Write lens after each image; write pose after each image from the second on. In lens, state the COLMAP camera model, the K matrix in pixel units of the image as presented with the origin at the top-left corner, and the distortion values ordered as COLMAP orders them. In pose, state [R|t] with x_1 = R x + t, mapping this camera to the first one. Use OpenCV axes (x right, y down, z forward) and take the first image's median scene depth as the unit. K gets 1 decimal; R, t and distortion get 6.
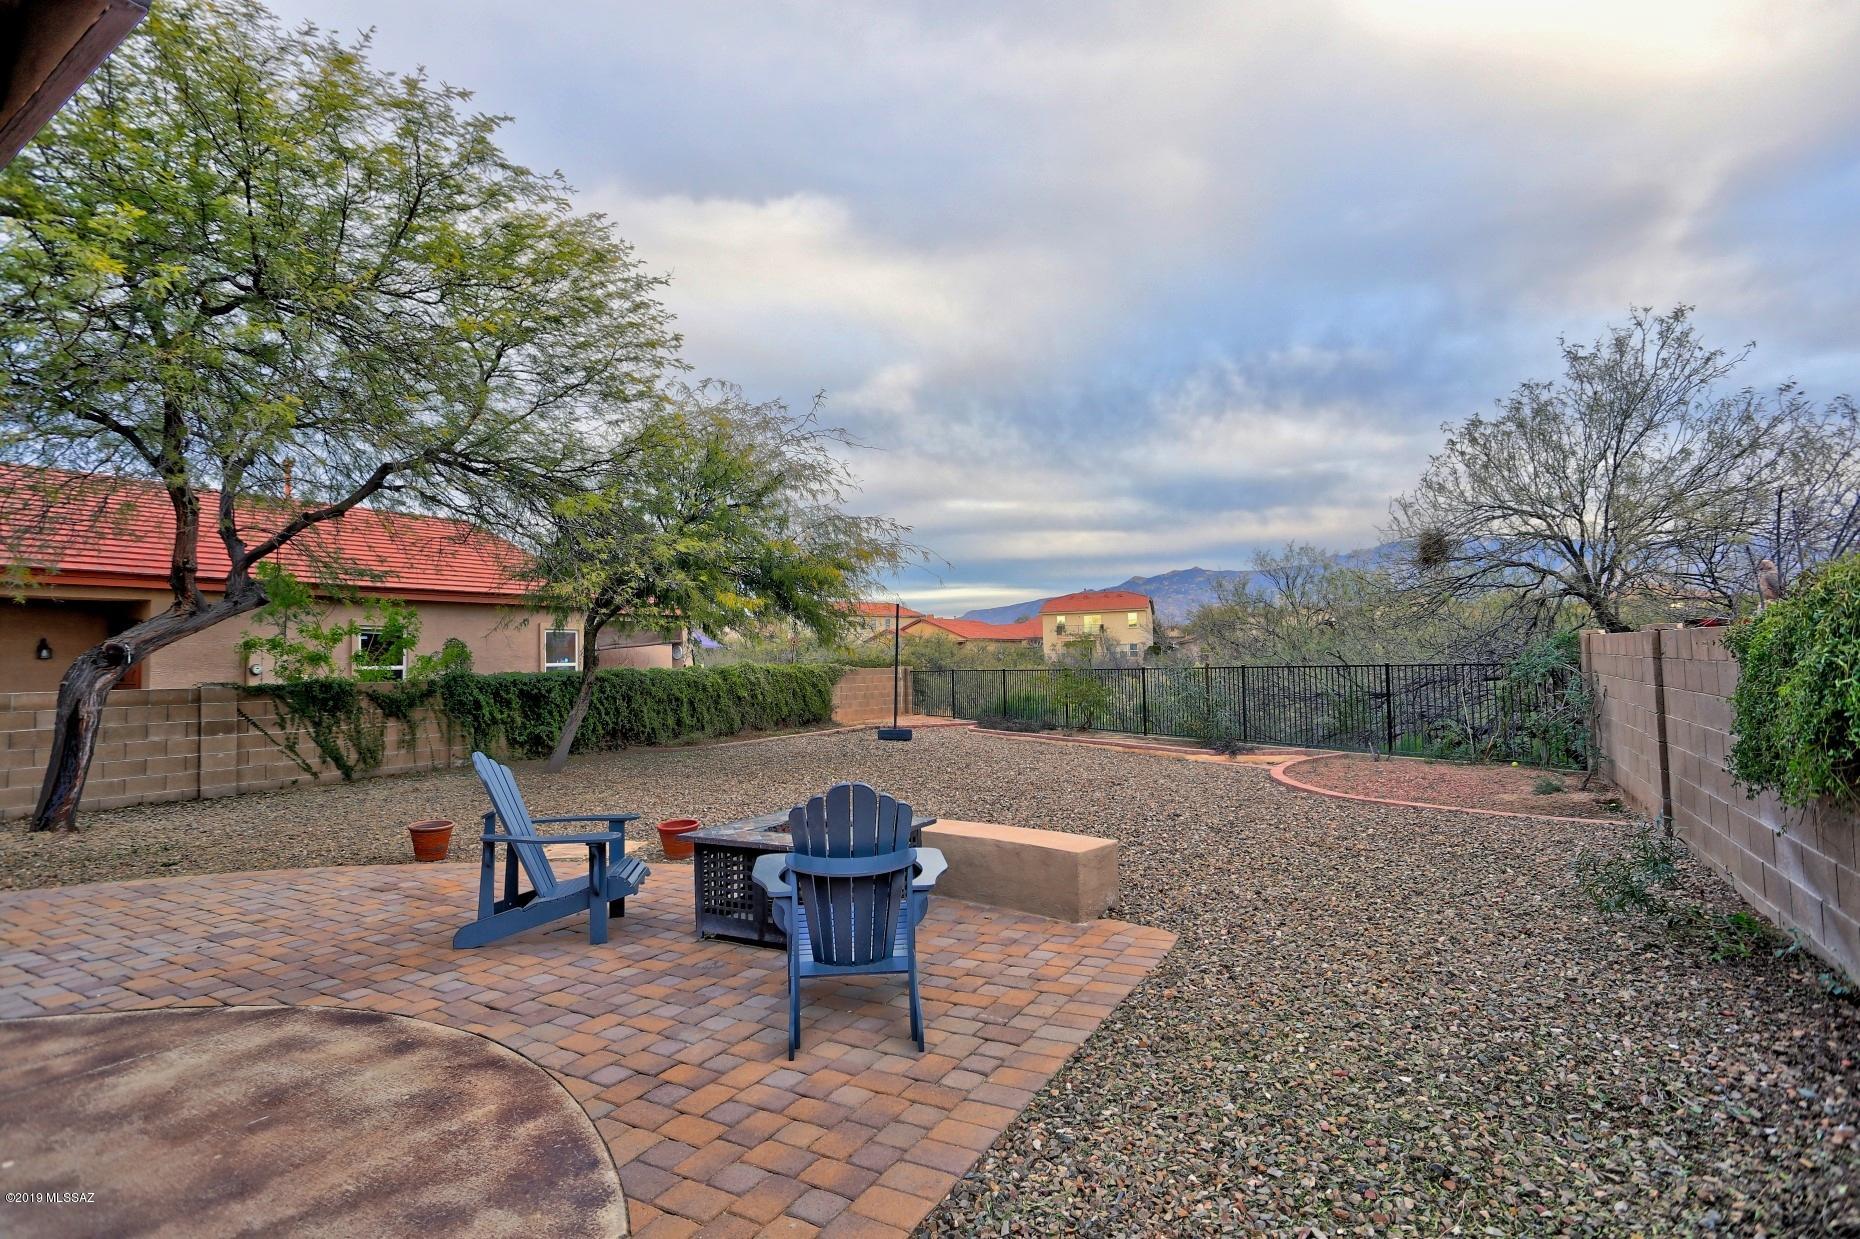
lens RADIAL K [[916.0, 0, 925.8], [0, 916.0, 606.3], [0, 0, 1]] dist [-0.074139, 0.032922]
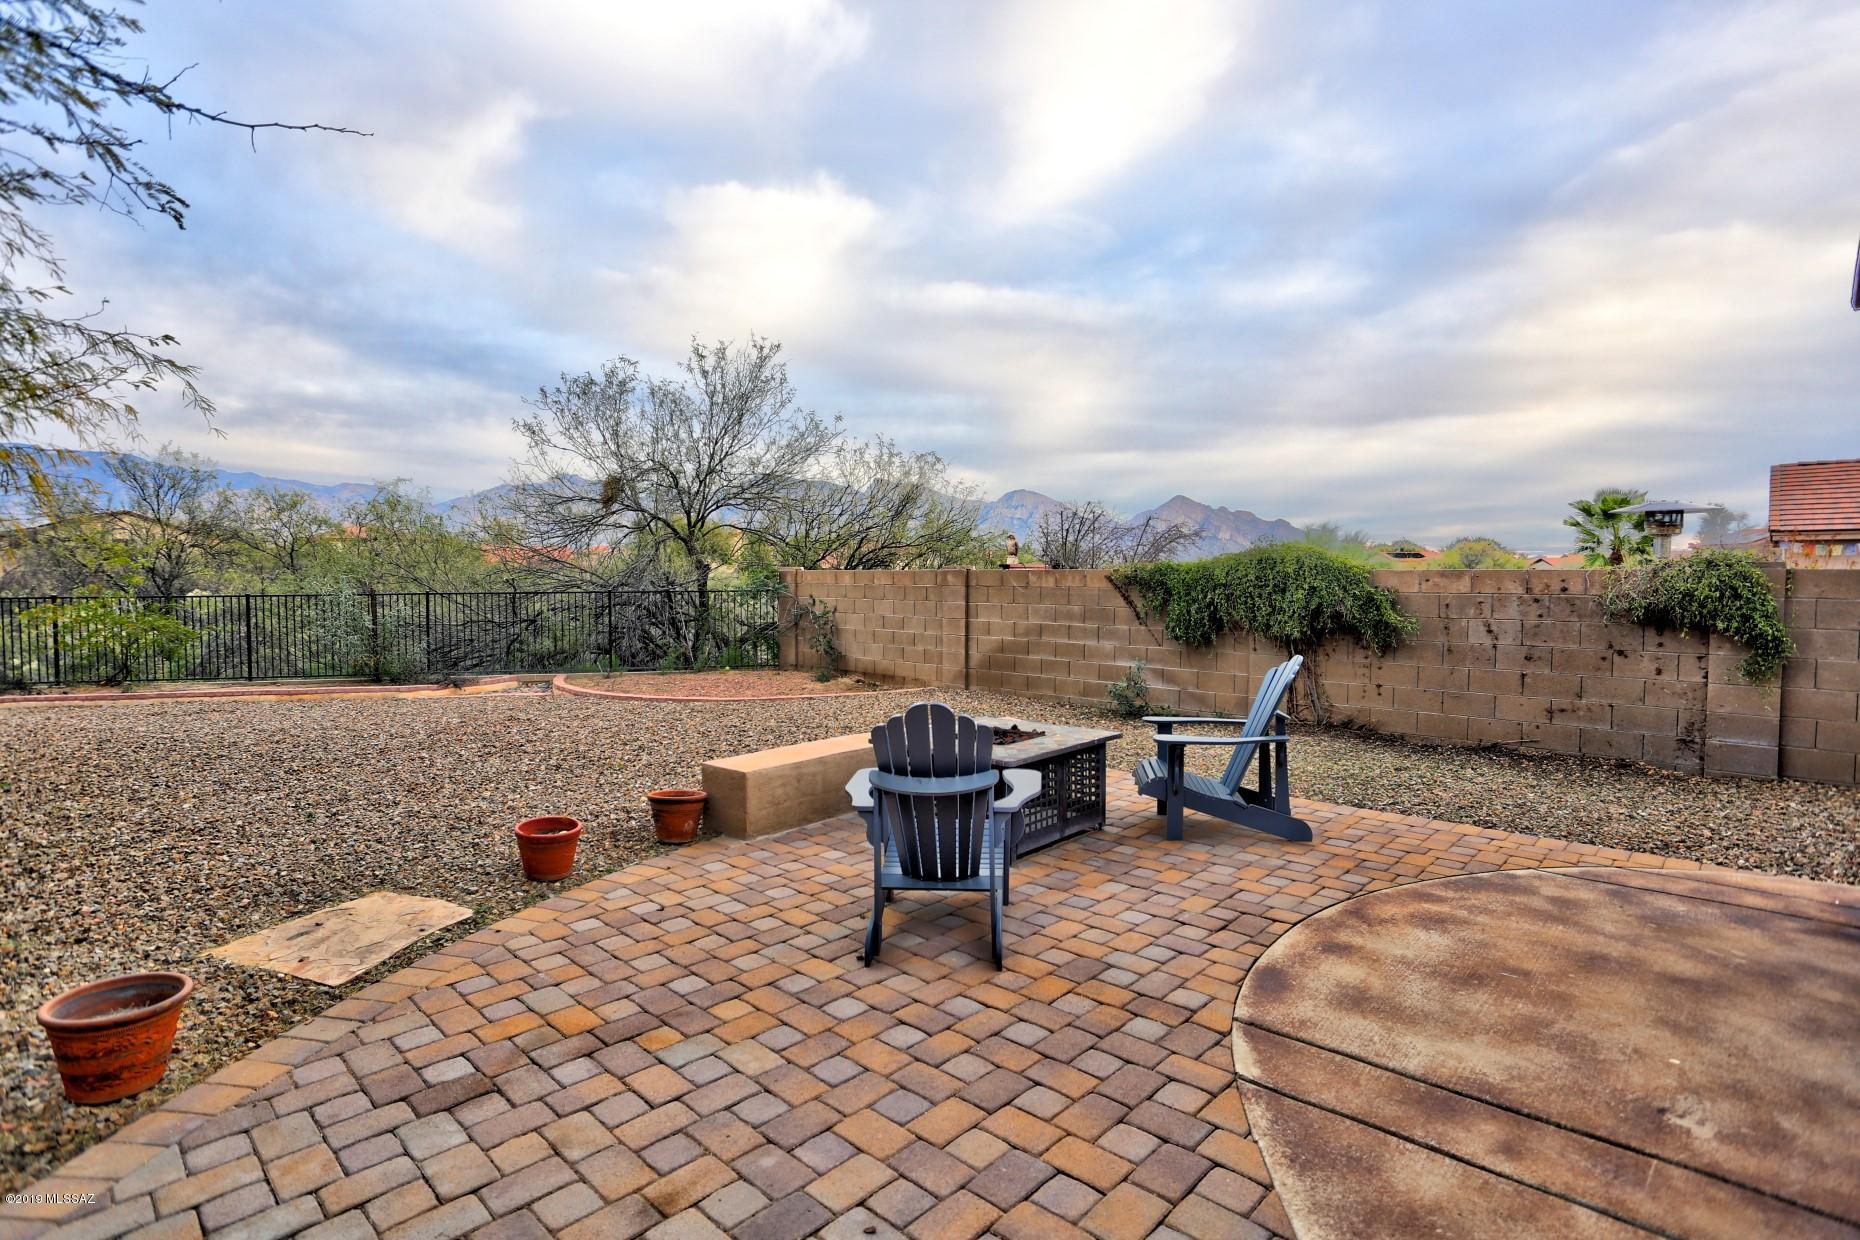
lens RADIAL K [[916.0, 0, 925.8], [0, 916.0, 606.8], [0, 0, 1]] dist [-0.074139, 0.032922]
pose [[0.242889, -0.009584, 0.970007, -1.507627], [-0.061520, 0.997786, 0.025263, 0.096955], [-0.968101, -0.065811, 0.241762, 1.095247]]
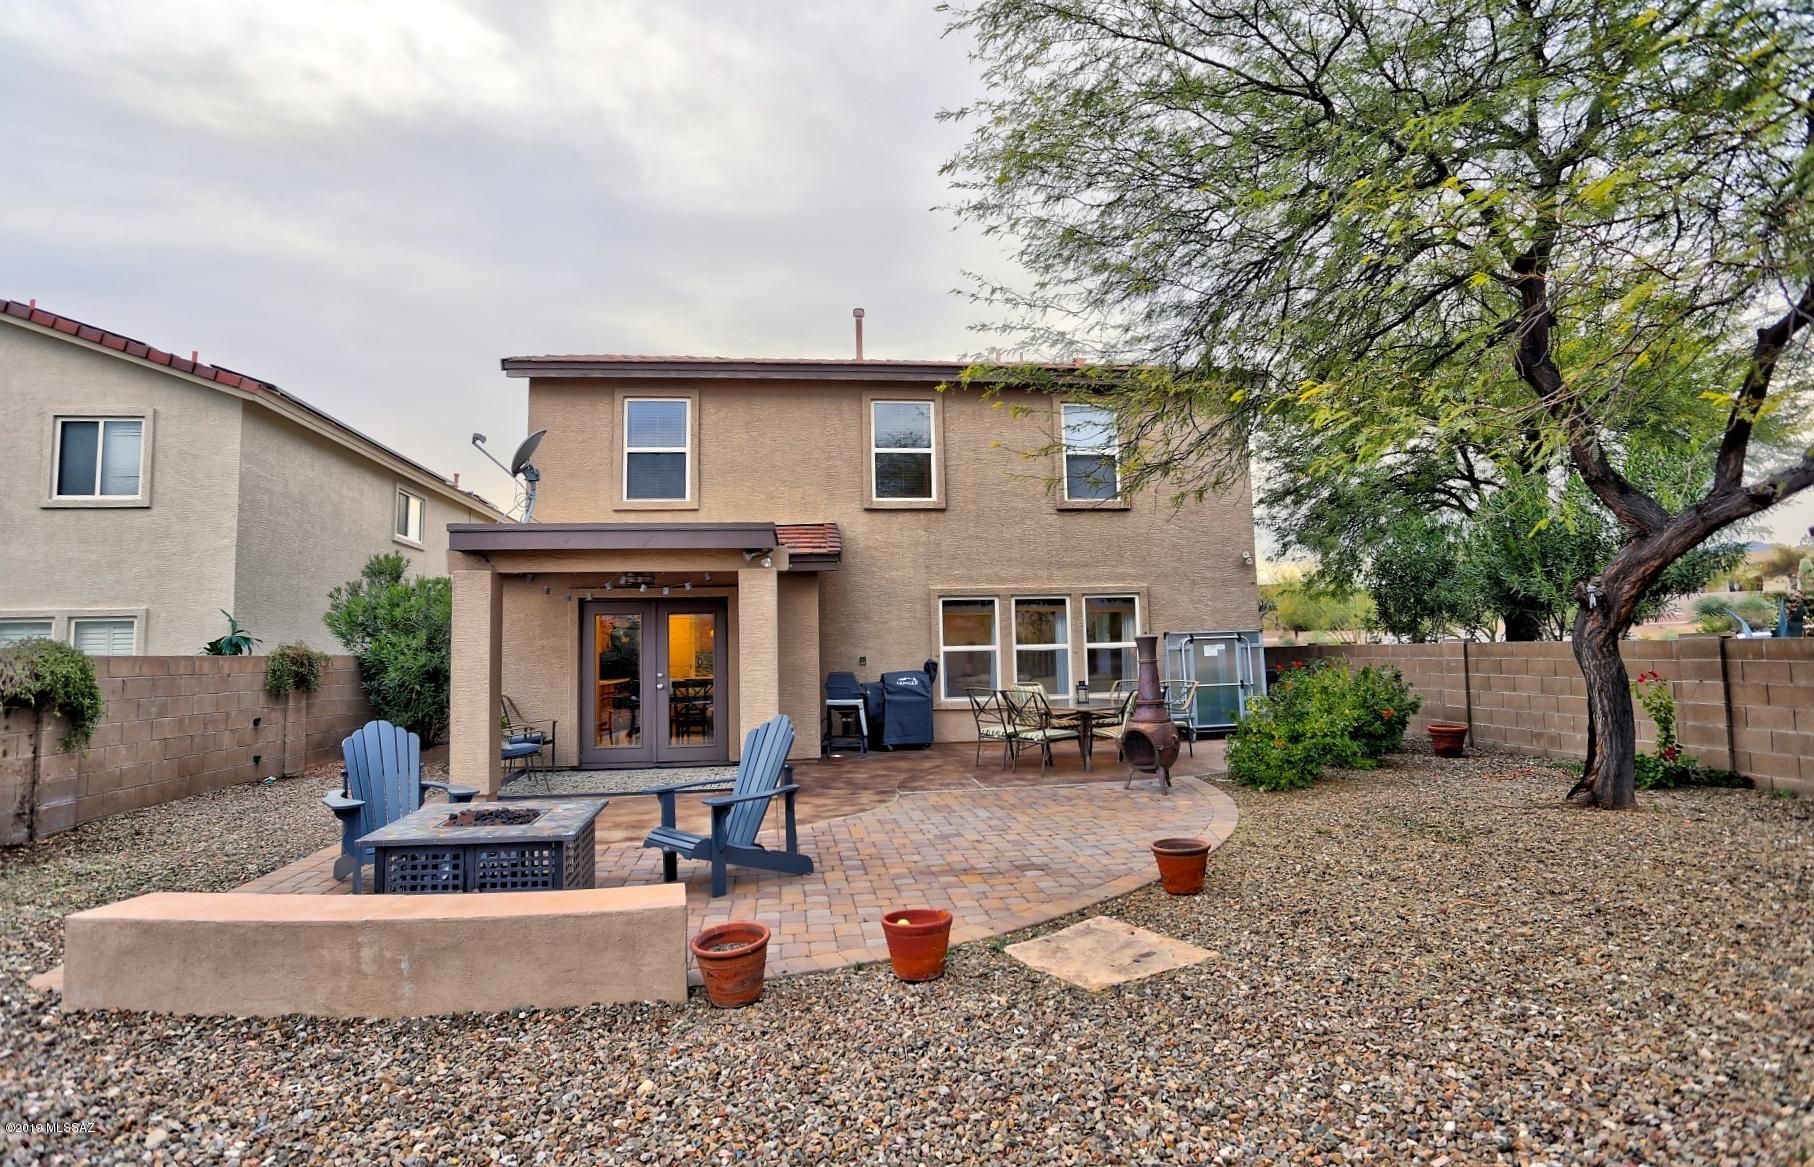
lens RADIAL K [[801.0, 0, 907.0], [0, 801.0, 583.5], [0, 0, 1]] dist [0.000118, 0.000016]
pose [[-0.778769, -0.009927, -0.627233, 0.040231], [0.078772, 0.990413, -0.113478, 0.163089], [0.622346, -0.137781, -0.770521, 2.539600]]
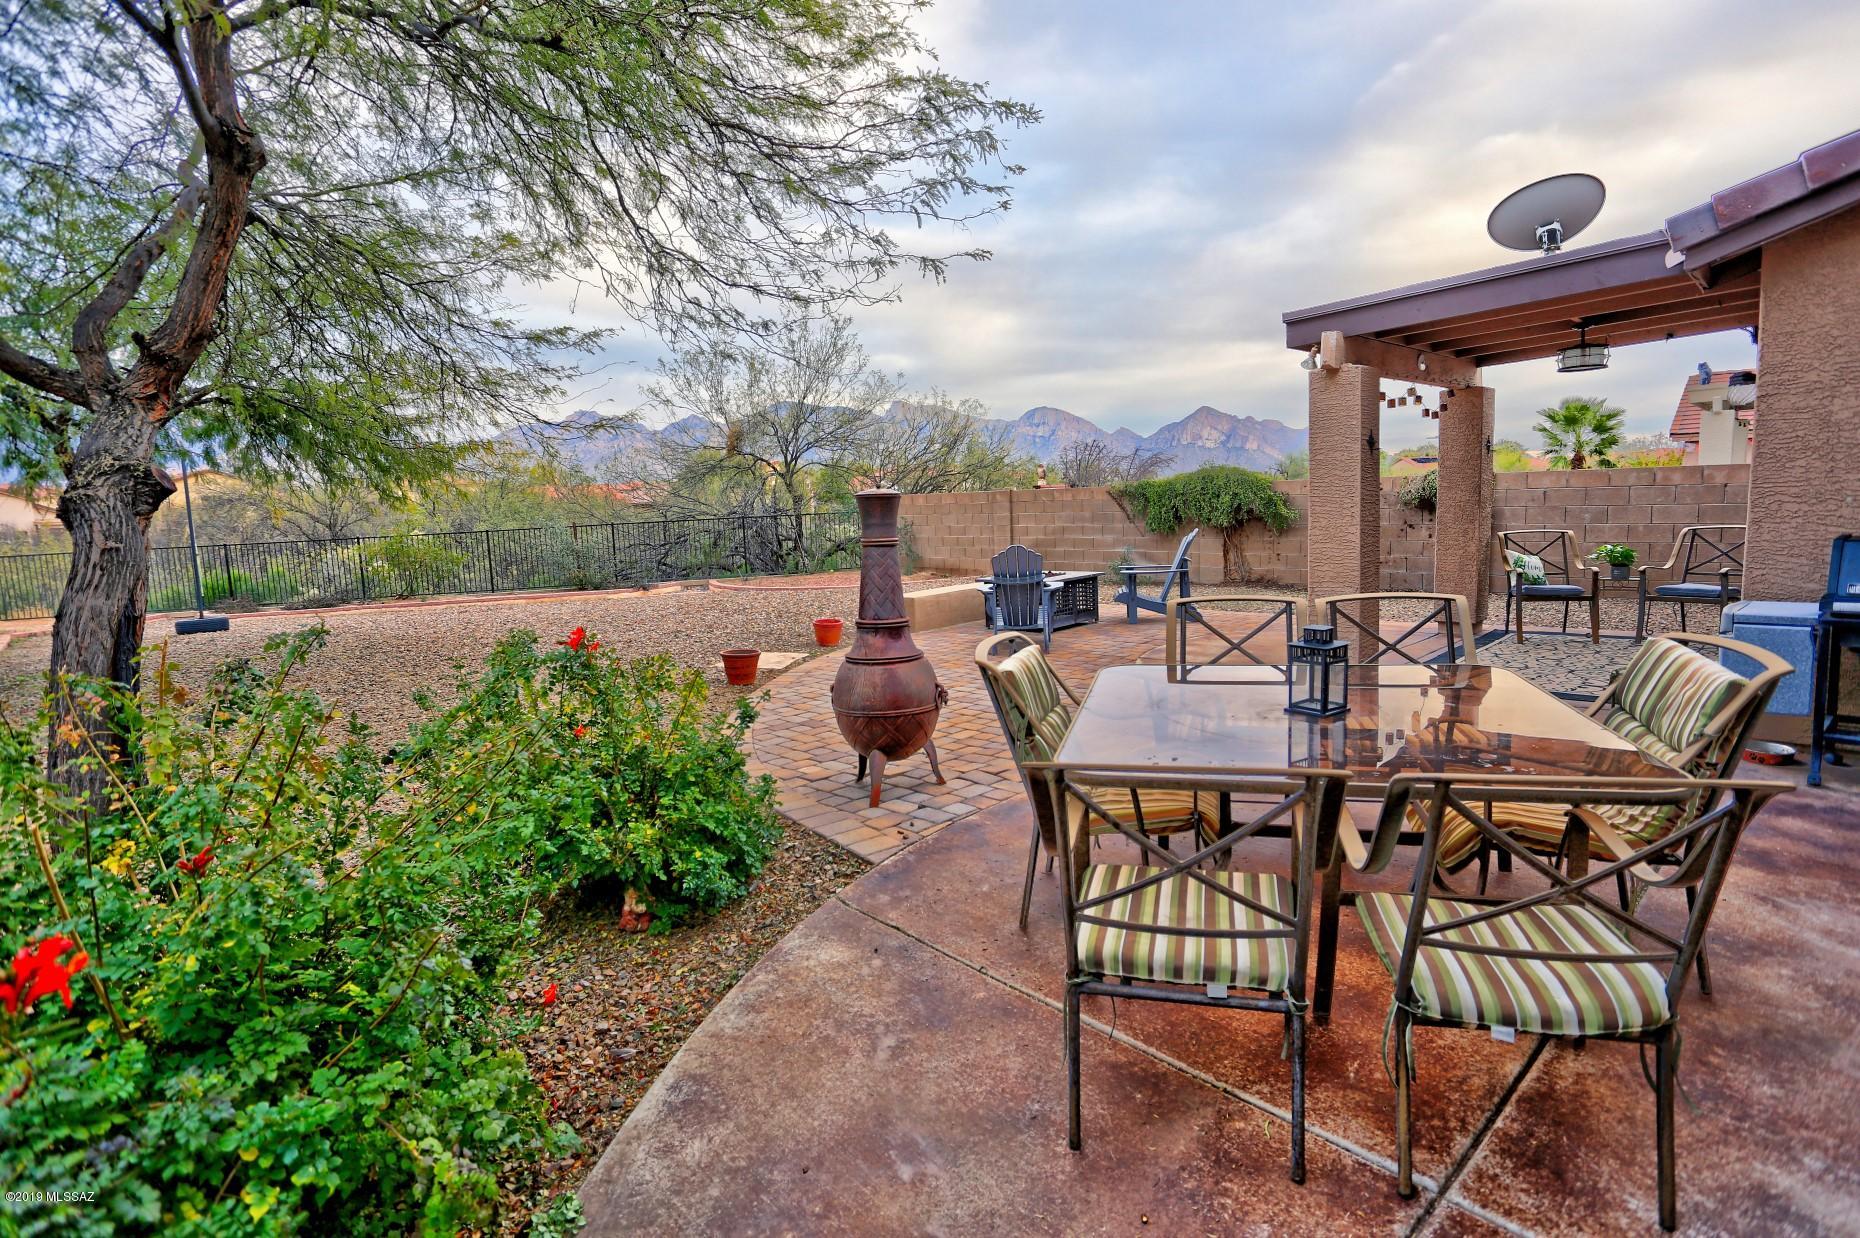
lens RADIAL K [[916.0, 0, 925.8], [0, 916.0, 605.8], [0, 0, 1]] dist [-0.074139, 0.032922]
pose [[0.268375, -0.098440, 0.958272, -2.759431], [-0.022234, 0.993867, 0.108324, 0.124692], [-0.963058, -0.050377, 0.264540, 0.929161]]
